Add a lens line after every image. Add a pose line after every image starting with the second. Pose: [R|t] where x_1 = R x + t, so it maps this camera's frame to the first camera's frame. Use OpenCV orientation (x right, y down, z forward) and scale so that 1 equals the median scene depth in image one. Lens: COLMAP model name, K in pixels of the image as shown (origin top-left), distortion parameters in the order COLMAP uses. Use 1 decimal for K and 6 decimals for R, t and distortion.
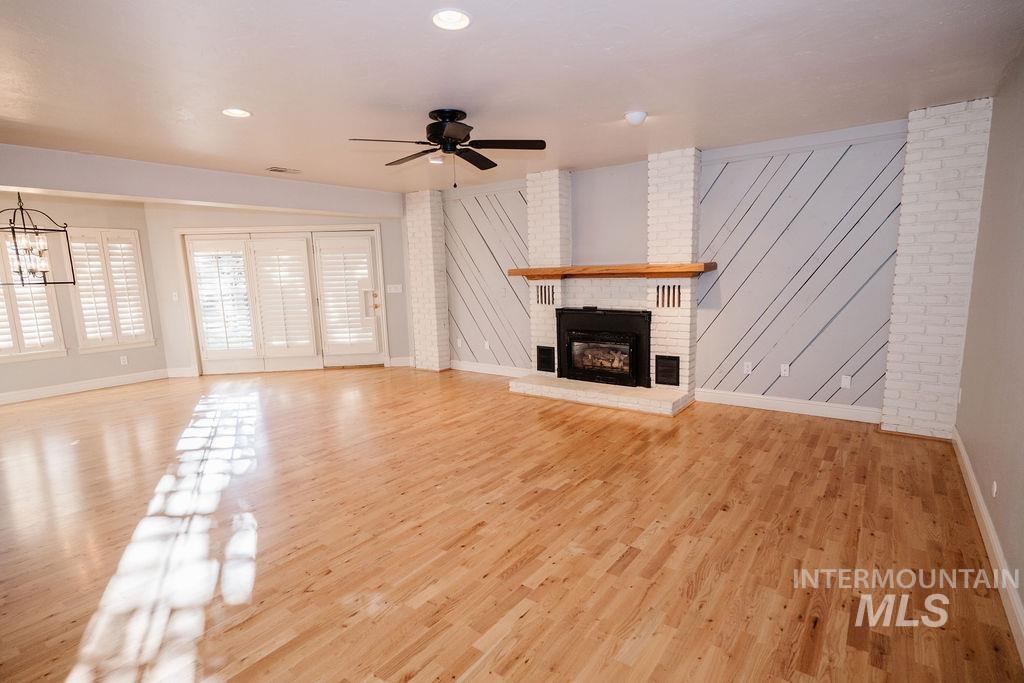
lens RADIAL K [[501.9, 0, 512.0], [0, 501.9, 341.5], [0, 0, 1]] dist [-0.001523, 0.000800]
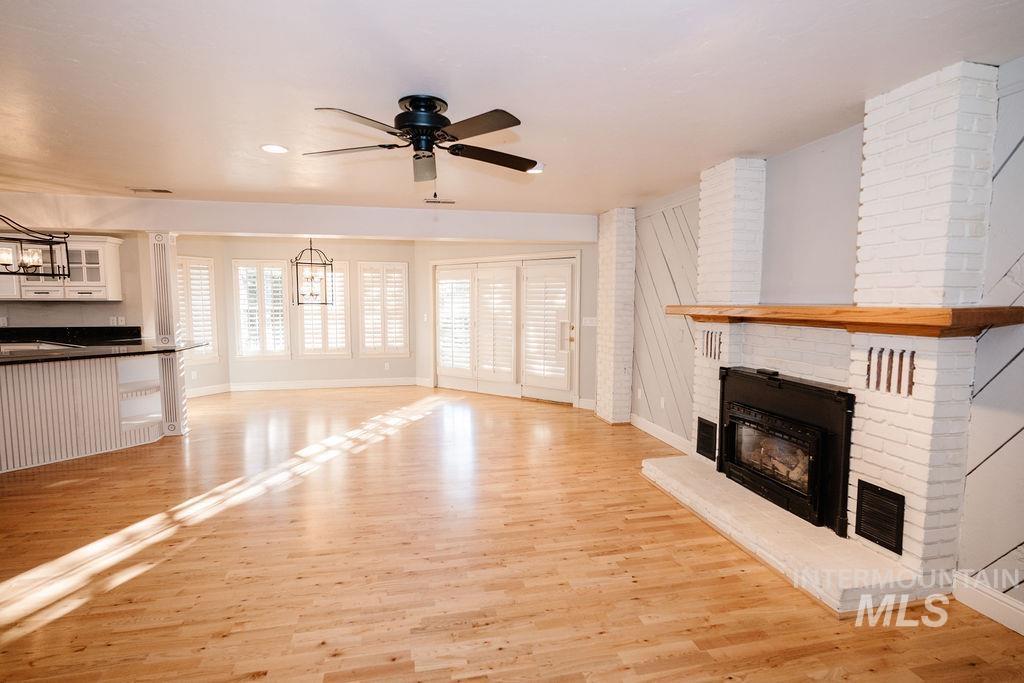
lens RADIAL K [[488.1, 0, 512.0], [0, 488.1, 341.5], [0, 0, 1]] dist [0.000949, 0.000452]
pose [[0.760646, 0.083273, -0.643804, 0.290777], [-0.116287, 0.993176, -0.008929, -0.060845], [0.638667, 0.081658, 0.765138, 0.328863]]
